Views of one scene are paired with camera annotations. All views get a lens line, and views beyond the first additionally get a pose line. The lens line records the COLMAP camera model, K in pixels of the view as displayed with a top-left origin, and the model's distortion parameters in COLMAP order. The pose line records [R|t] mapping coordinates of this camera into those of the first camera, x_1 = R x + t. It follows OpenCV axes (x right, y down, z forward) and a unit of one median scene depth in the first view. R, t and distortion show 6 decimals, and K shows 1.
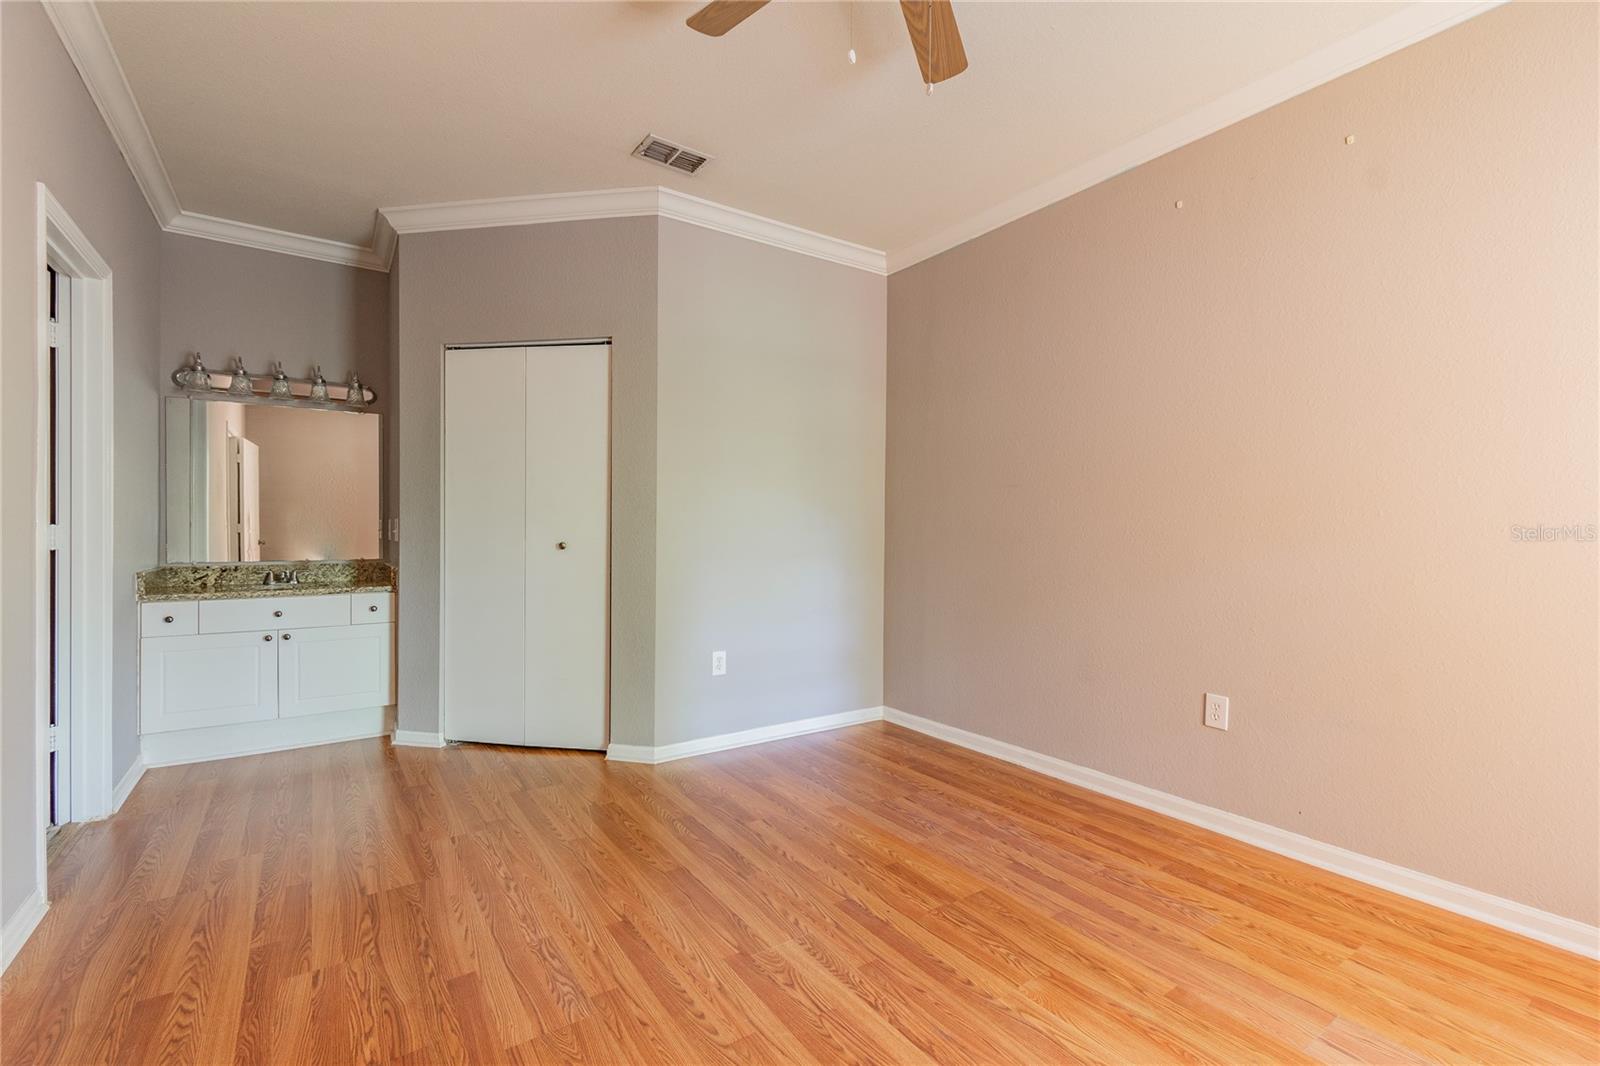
lens RADIAL K [[699.4, 0, 789.5], [0, 699.4, 535.1], [0, 0, 1]] dist [0.000970, -0.000087]
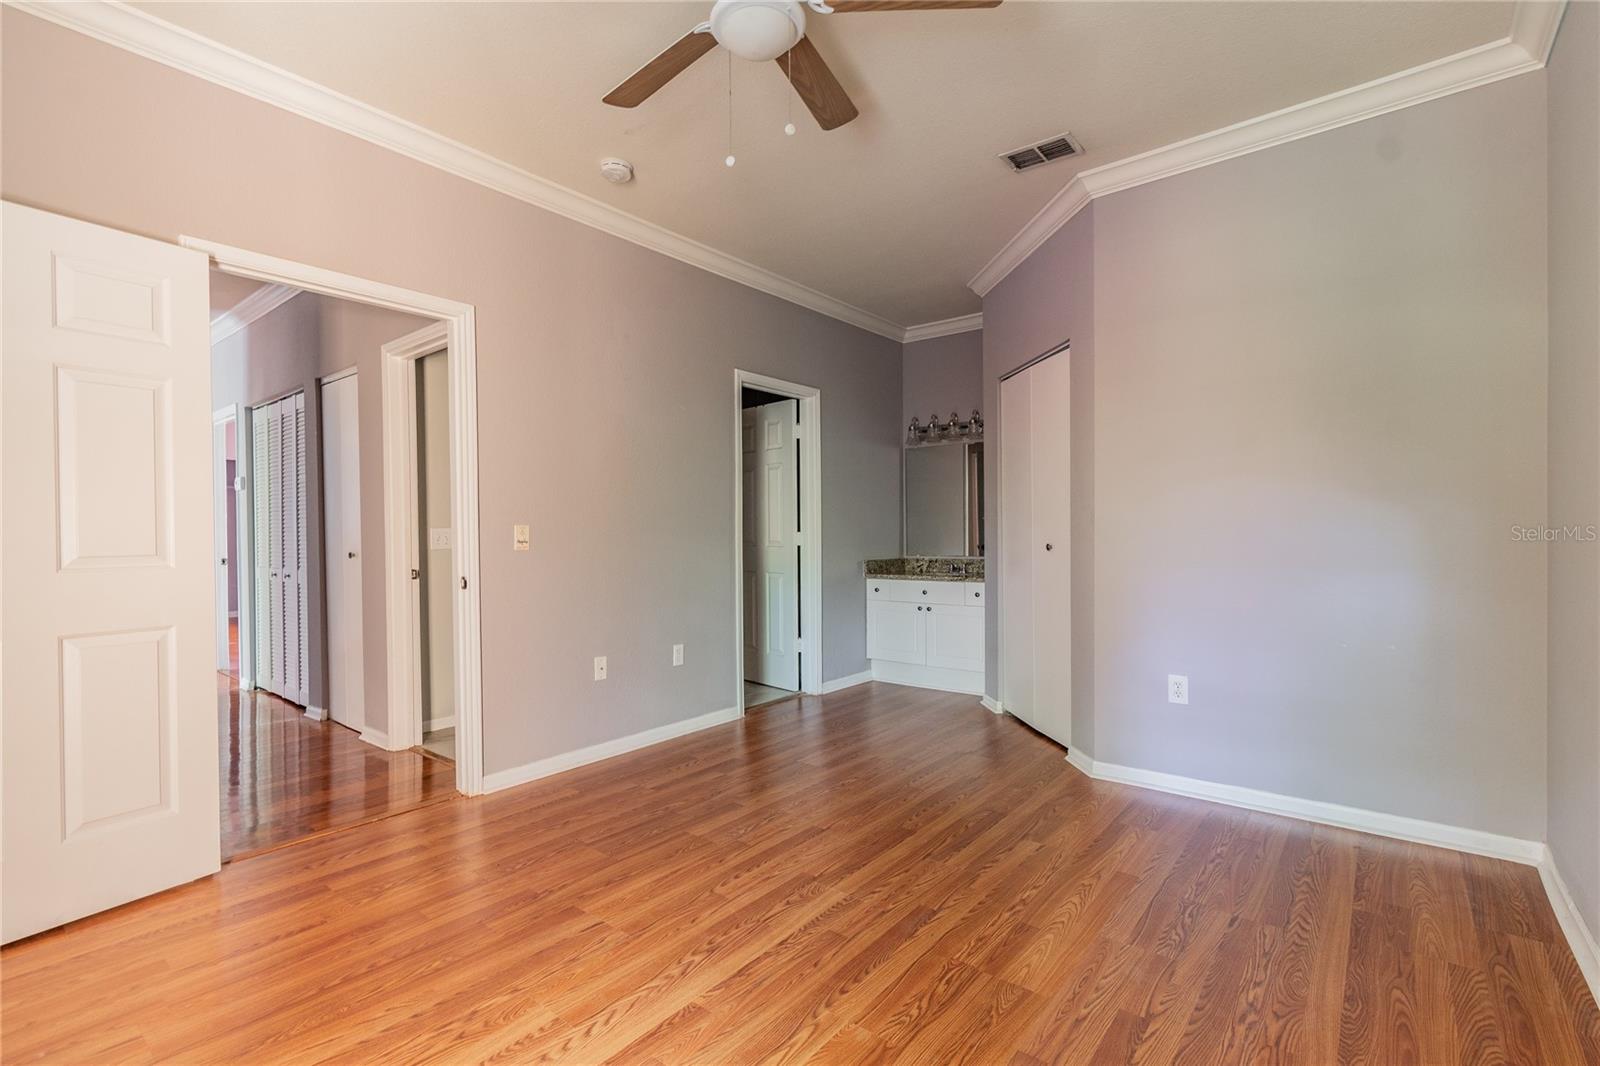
lens RADIAL K [[715.3, 0, 800.9], [0, 715.3, 536.4], [0, 0, 1]] dist [0.003422, -0.000642]
pose [[0.296619, -0.002923, -0.954992, 0.793073], [0.001935, 0.999995, -0.002460, 0.001307], [0.954994, -0.001118, 0.296623, 0.425390]]
